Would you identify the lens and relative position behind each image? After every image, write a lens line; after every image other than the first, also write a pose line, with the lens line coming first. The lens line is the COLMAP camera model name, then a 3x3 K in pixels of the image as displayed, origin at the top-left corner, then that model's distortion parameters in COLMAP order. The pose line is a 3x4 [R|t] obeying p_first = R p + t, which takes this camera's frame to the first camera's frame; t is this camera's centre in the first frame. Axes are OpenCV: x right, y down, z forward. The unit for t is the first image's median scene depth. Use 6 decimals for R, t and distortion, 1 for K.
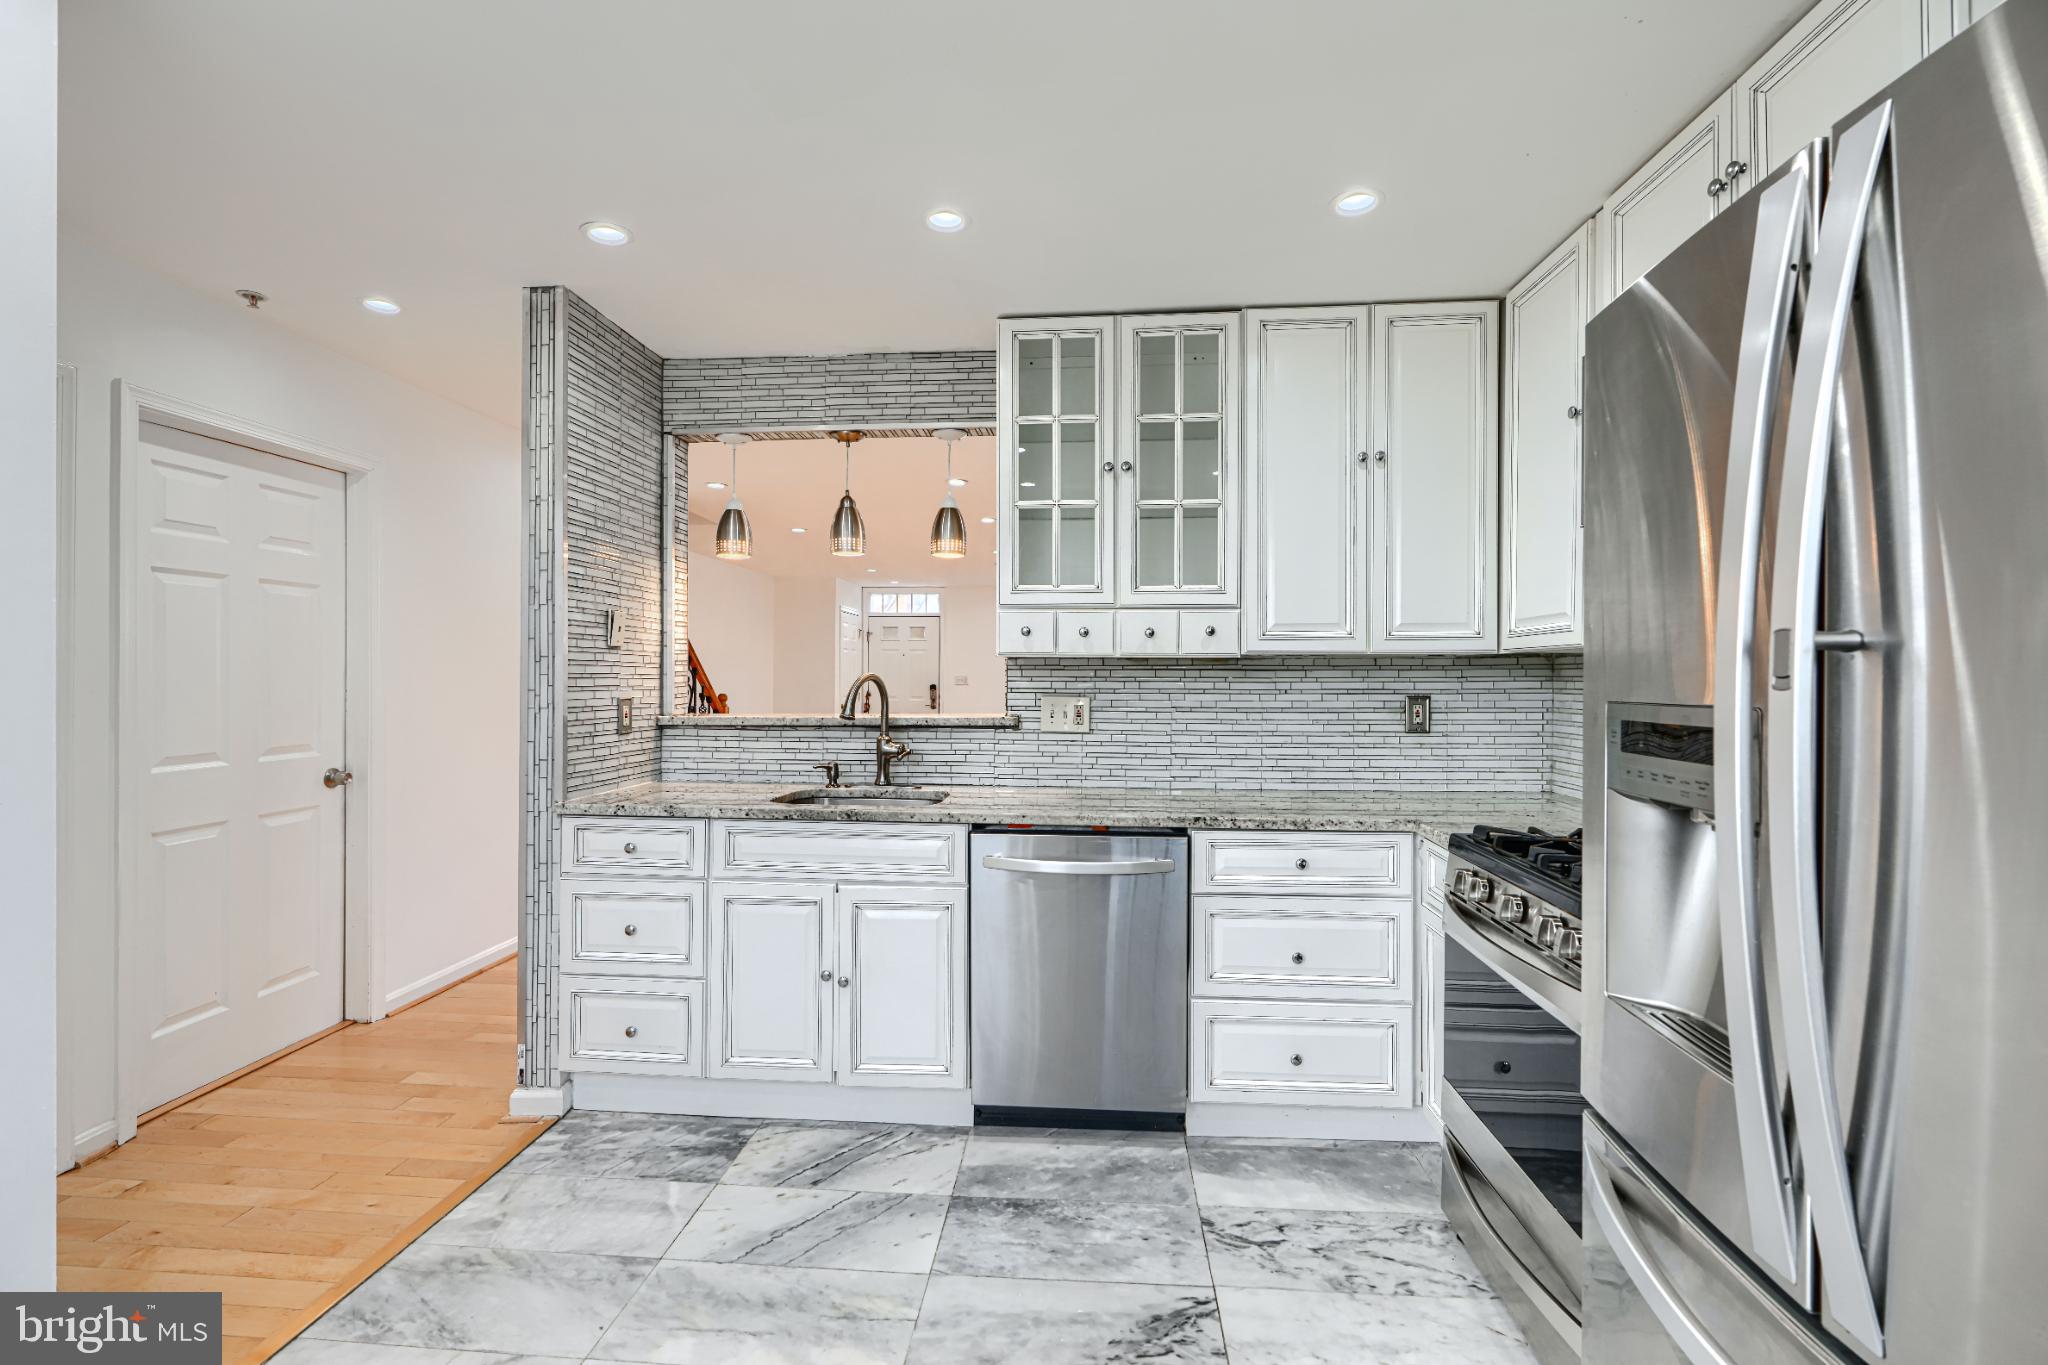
lens RADIAL K [[913.3, 0, 1024.0], [0, 913.3, 682.5], [0, 0, 1]] dist [-0.000226, 0.000197]
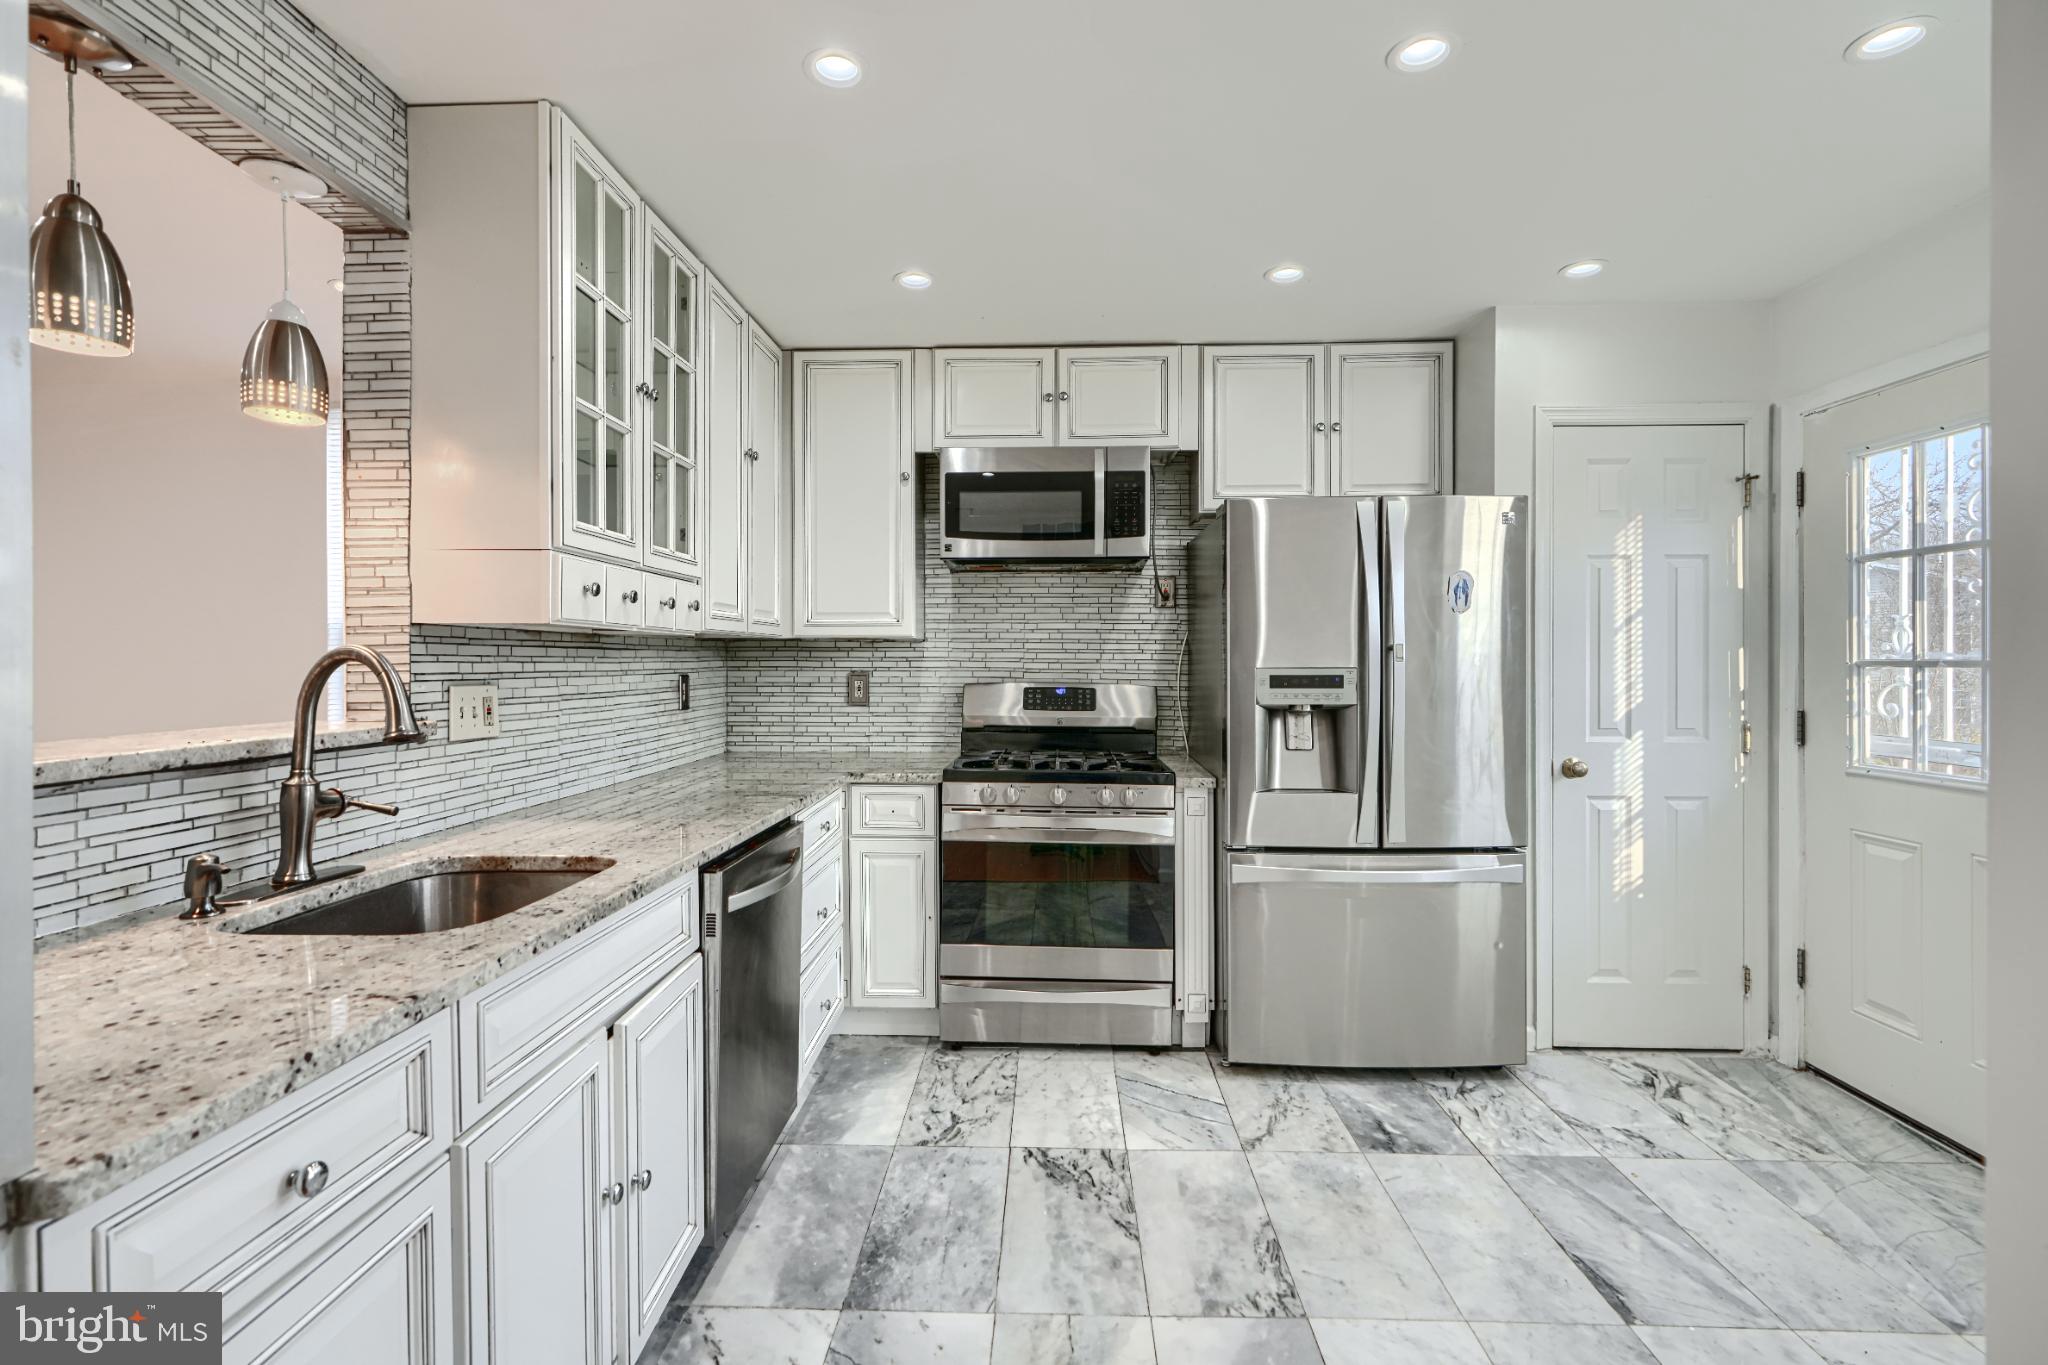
lens RADIAL K [[913.2, 0, 1019.9], [0, 913.2, 667.9], [0, 0, 1]] dist [-0.001876, -0.000127]
pose [[-0.037691, -0.008544, 0.999253, -0.873411], [0.002296, 0.999960, 0.008637, -0.002693], [-0.999287, 0.002620, -0.037670, 0.873992]]
